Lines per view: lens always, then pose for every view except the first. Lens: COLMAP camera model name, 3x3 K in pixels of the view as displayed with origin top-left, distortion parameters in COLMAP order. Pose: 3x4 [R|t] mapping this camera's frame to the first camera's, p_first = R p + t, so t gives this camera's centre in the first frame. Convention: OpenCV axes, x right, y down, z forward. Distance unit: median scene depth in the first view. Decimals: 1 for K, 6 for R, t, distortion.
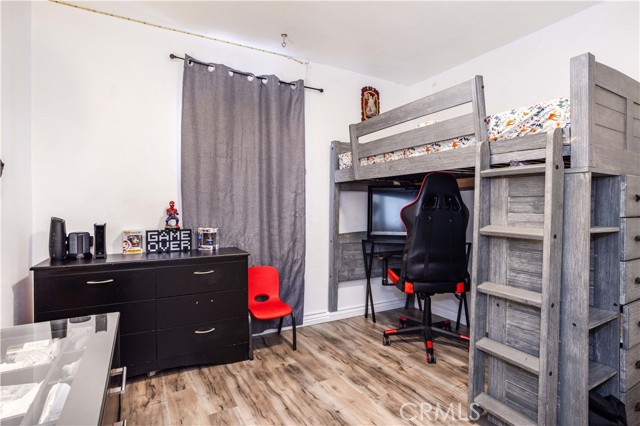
lens RADIAL K [[331.9, 0, 322.4], [0, 331.9, 214.6], [0, 0, 1]] dist [-0.032260, 0.018840]
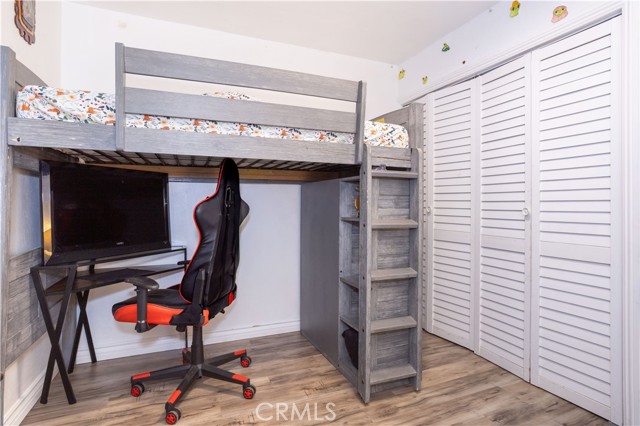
lens RADIAL K [[359.1, 0, 321.8], [0, 359.1, 207.1], [0, 0, 1]] dist [-0.022173, 0.000062]
pose [[0.106349, -0.003338, 0.994323, -0.572432], [0.017528, 0.999845, 0.001482, -0.011669], [-0.994174, 0.017271, 0.106391, 0.816223]]
